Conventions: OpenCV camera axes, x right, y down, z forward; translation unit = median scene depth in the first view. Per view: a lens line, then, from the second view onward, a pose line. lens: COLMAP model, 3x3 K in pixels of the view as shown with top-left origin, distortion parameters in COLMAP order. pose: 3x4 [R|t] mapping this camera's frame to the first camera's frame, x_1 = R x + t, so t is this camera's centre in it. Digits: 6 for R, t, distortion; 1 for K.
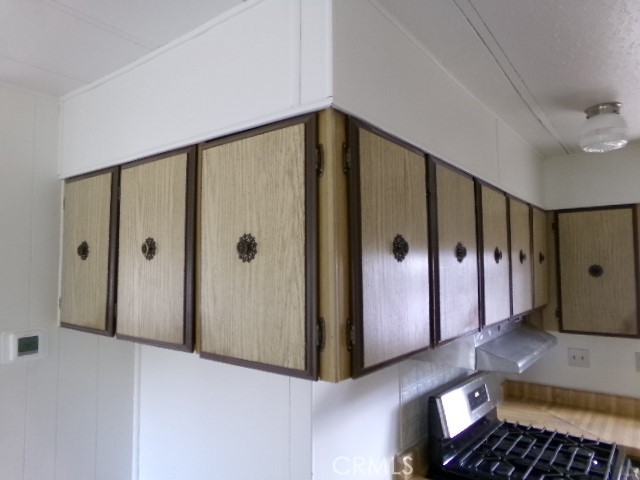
lens RADIAL K [[433.1, 0, 320.1], [0, 433.1, 241.7], [0, 0, 1]] dist [-0.010758, -0.001320]
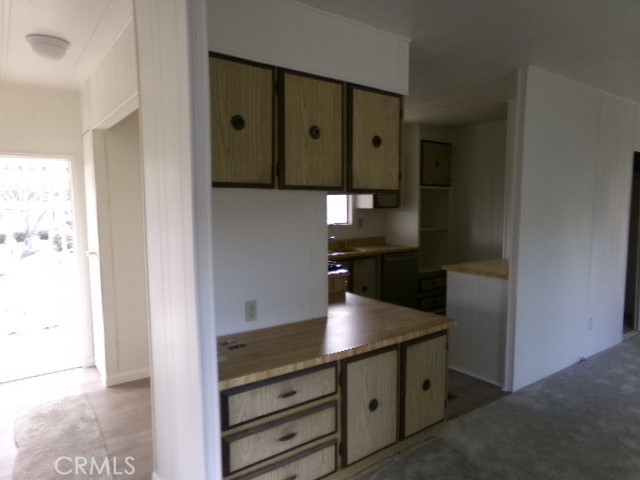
lens RADIAL K [[433.1, 0, 320.7], [0, 433.1, 241.0], [0, 0, 1]] dist [-0.010758, -0.001320]
pose [[0.267834, -0.087248, 0.959506, -2.099438], [-0.063434, 0.992134, 0.107921, 0.259507], [-0.961375, -0.089771, 0.260193, 0.508779]]
